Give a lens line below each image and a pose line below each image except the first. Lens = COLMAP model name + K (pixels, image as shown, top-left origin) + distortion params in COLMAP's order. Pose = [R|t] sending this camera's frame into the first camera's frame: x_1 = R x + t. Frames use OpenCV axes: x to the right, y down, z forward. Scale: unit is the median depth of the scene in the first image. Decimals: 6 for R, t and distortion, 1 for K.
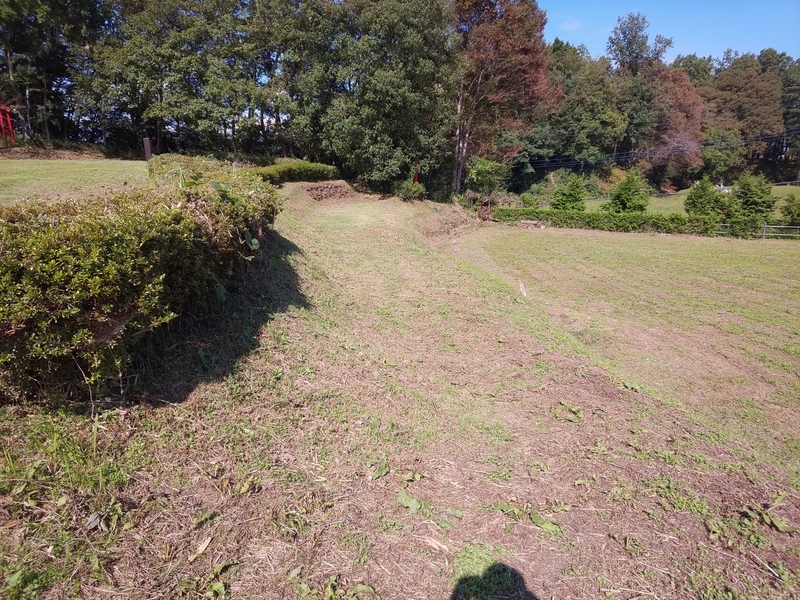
lens RADIAL K [[505.8, 0, 400.7], [0, 505.8, 304.1], [0, 0, 1]] dist [0.004185, -0.019468]
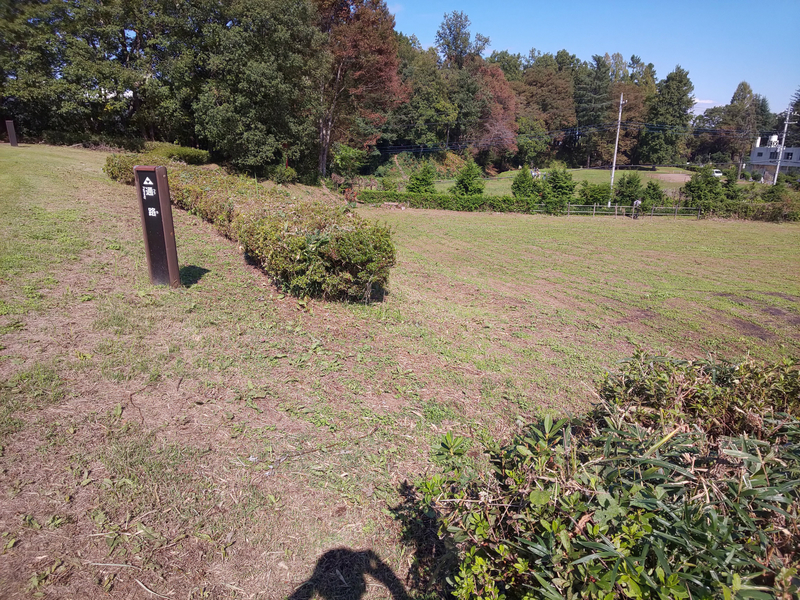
lens RADIAL K [[505.8, 0, 402.8], [0, 505.8, 300.4], [0, 0, 1]] dist [0.004185, -0.019468]
pose [[0.950231, -0.067562, 0.304133, -0.084769], [0.056782, 0.997409, 0.044163, 0.006636], [-0.306329, -0.024695, 0.951605, -0.100879]]
